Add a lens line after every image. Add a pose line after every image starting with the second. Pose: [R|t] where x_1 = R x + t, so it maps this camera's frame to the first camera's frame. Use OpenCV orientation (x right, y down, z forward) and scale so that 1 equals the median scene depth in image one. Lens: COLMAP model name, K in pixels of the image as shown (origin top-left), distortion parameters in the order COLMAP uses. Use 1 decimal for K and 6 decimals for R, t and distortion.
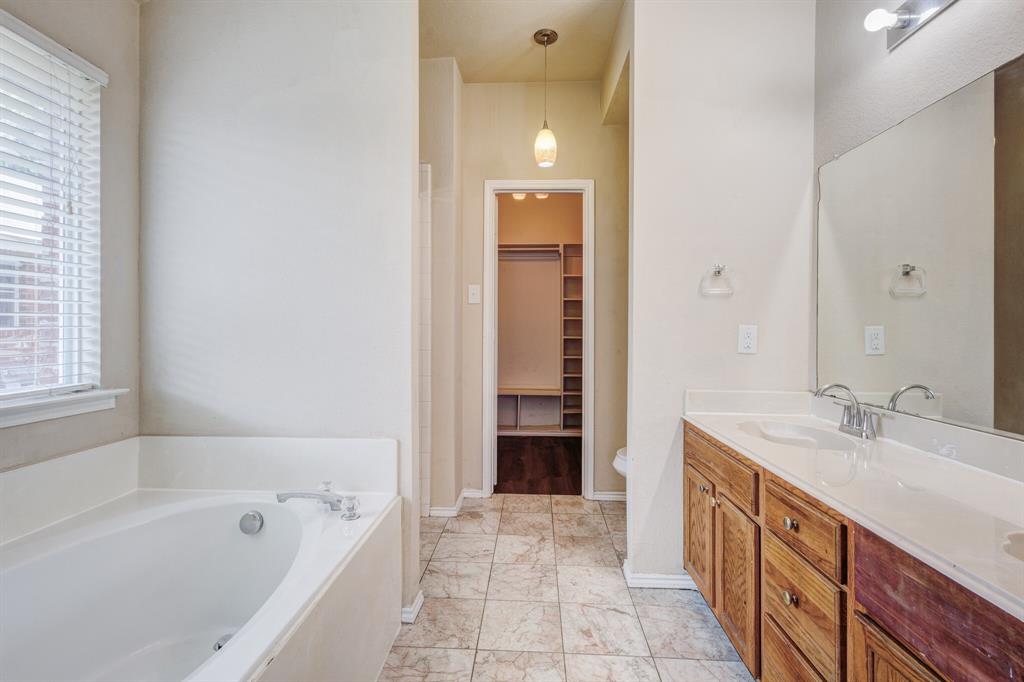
lens RADIAL K [[472.3, 0, 514.4], [0, 472.3, 328.1], [0, 0, 1]] dist [0.001325, -0.001184]
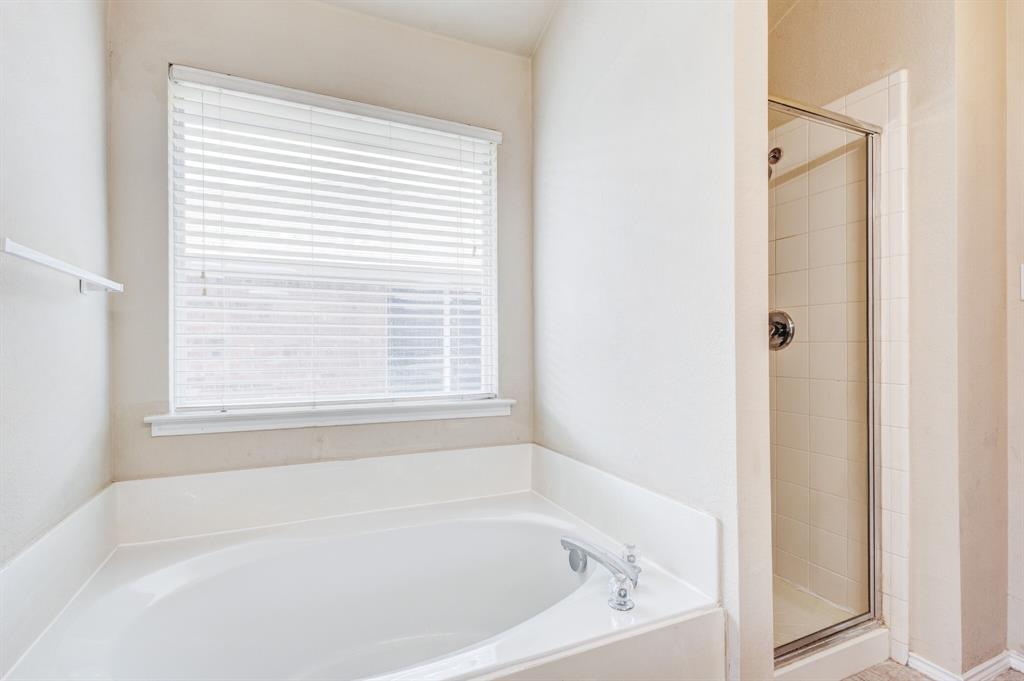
lens RADIAL K [[481.4, 0, 512.6], [0, 481.4, 345.9], [0, 0, 1]] dist [0.002450, -0.000234]
pose [[0.454283, -0.004982, -0.890844, 0.219378], [0.001681, 0.999987, -0.004735, 0.002788], [0.890856, 0.000654, 0.454285, 0.465787]]
